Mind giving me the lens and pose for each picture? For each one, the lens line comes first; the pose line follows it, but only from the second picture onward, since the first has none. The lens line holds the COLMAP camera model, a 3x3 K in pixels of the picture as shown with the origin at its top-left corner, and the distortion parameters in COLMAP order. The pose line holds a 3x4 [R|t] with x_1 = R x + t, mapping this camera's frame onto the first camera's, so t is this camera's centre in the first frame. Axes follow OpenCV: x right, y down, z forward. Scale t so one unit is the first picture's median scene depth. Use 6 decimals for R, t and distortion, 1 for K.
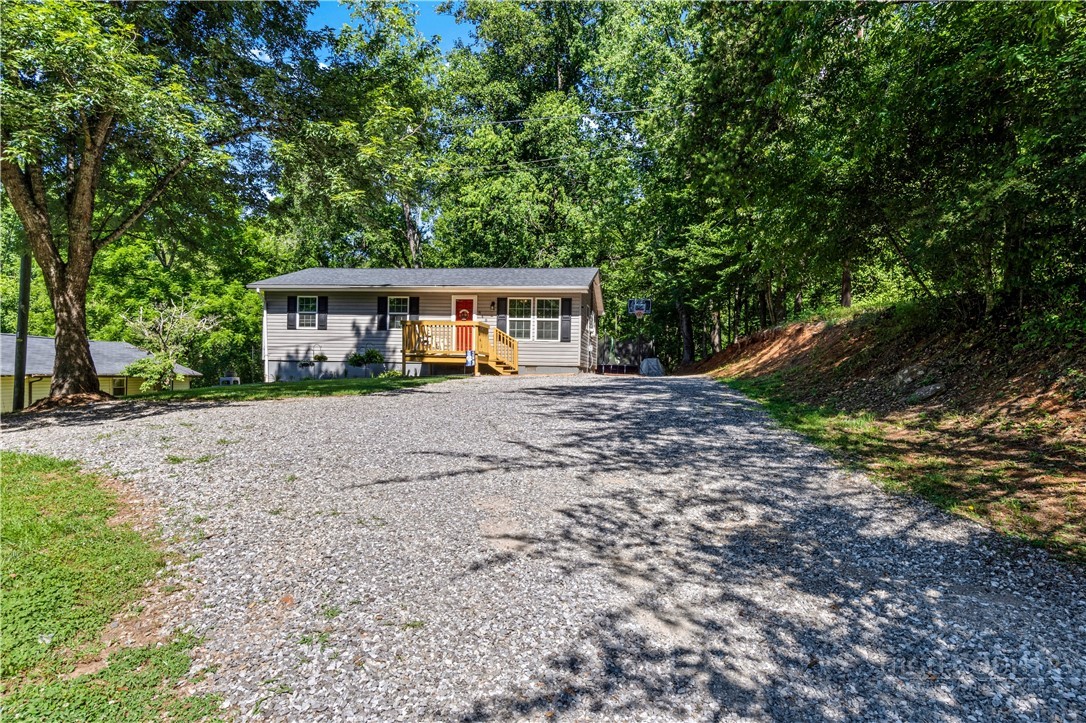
lens RADIAL K [[633.9, 0, 546.1], [0, 633.9, 355.4], [0, 0, 1]] dist [0.000081, 0.000496]
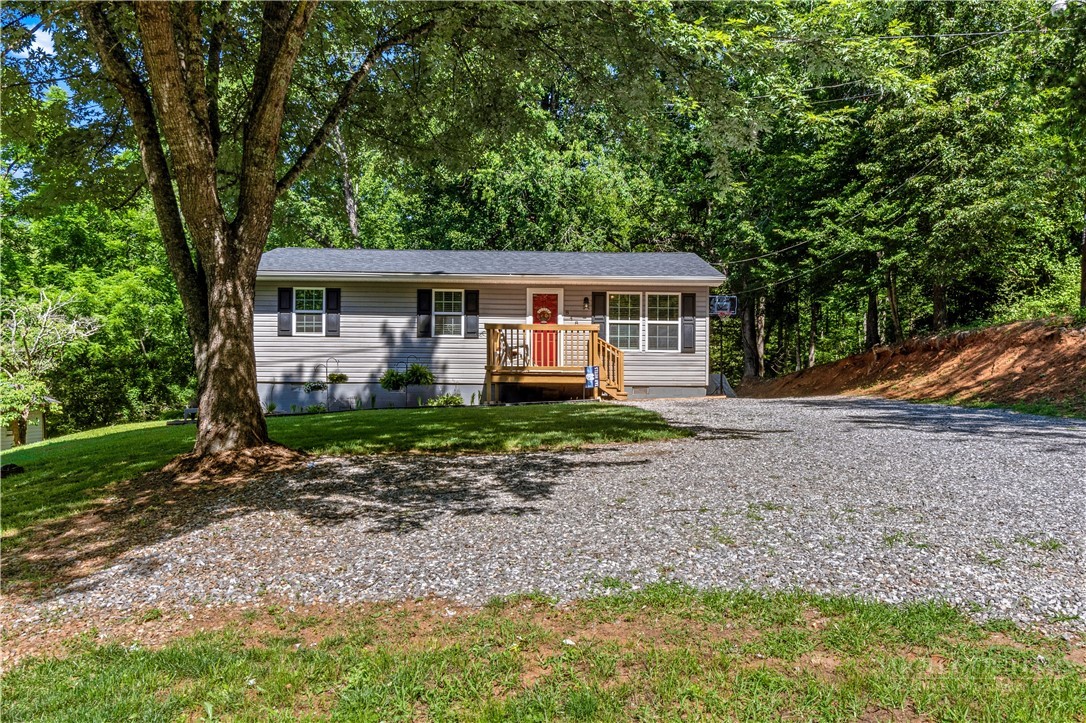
lens RADIAL K [[804.8, 0, 541.2], [0, 804.8, 366.8], [0, 0, 1]] dist [-0.009170, 0.000103]
pose [[0.986908, -0.007869, 0.161094, -0.275529], [0.008156, 0.999966, -0.001119, -0.005259], [-0.161080, 0.002418, 0.986938, 0.104890]]
